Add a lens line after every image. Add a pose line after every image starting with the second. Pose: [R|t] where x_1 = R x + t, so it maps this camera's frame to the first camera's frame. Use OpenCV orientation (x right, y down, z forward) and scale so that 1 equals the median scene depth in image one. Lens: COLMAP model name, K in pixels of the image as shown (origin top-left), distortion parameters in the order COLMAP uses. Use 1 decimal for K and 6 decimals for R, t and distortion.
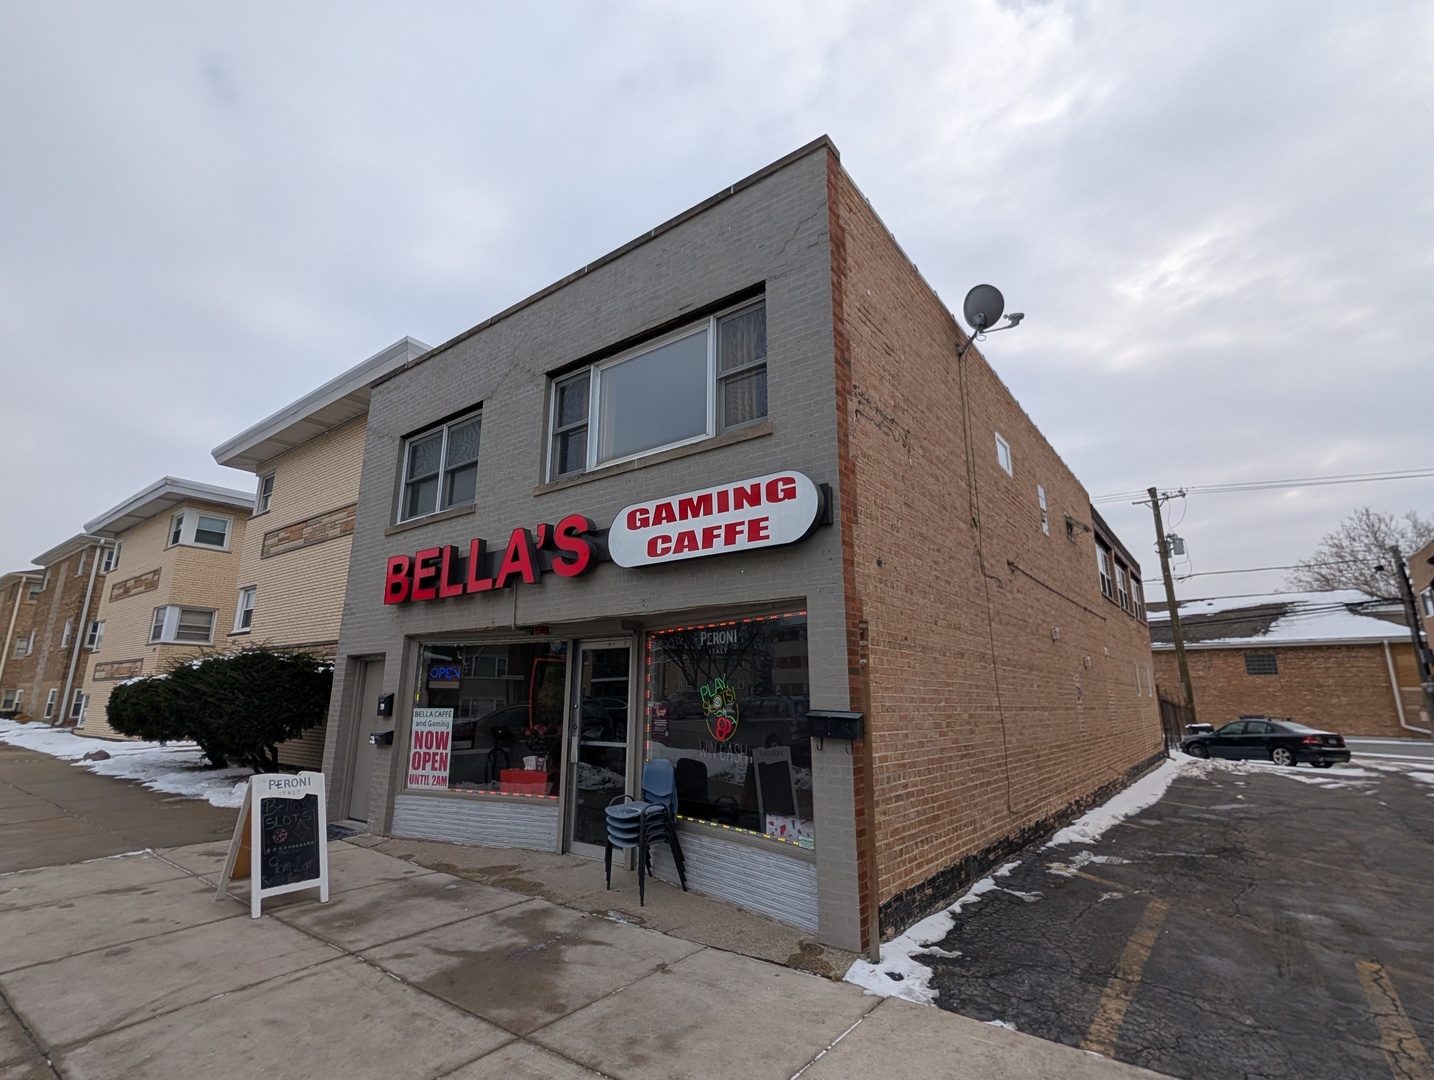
lens RADIAL K [[678.3, 0, 716.9], [0, 678.3, 539.2], [0, 0, 1]] dist [0.000346, 0.000213]
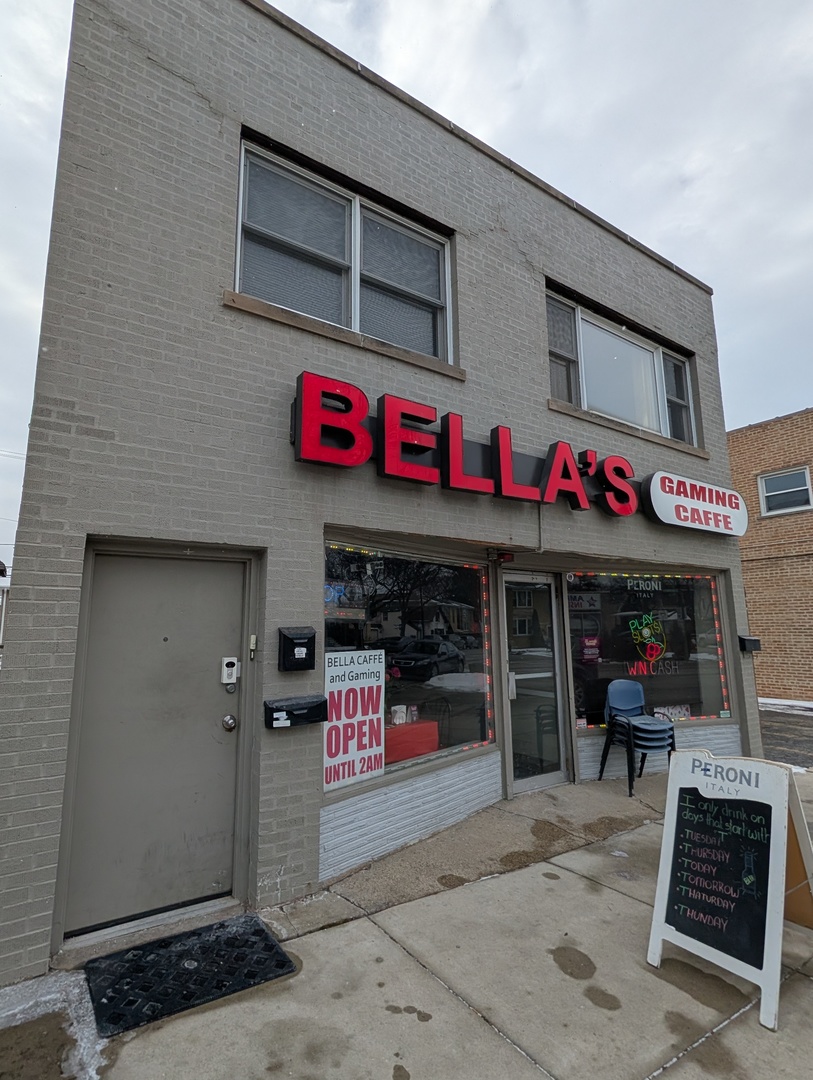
lens RADIAL K [[510.9, 0, 405.4], [0, 510.9, 542.0], [0, 0, 1]] dist [0.000346, 0.000213]
pose [[0.362811, 0.145102, 0.920496, -0.866183], [-0.210950, 0.974948, -0.070540, 0.181249], [-0.907672, -0.168586, 0.384331, 0.821923]]
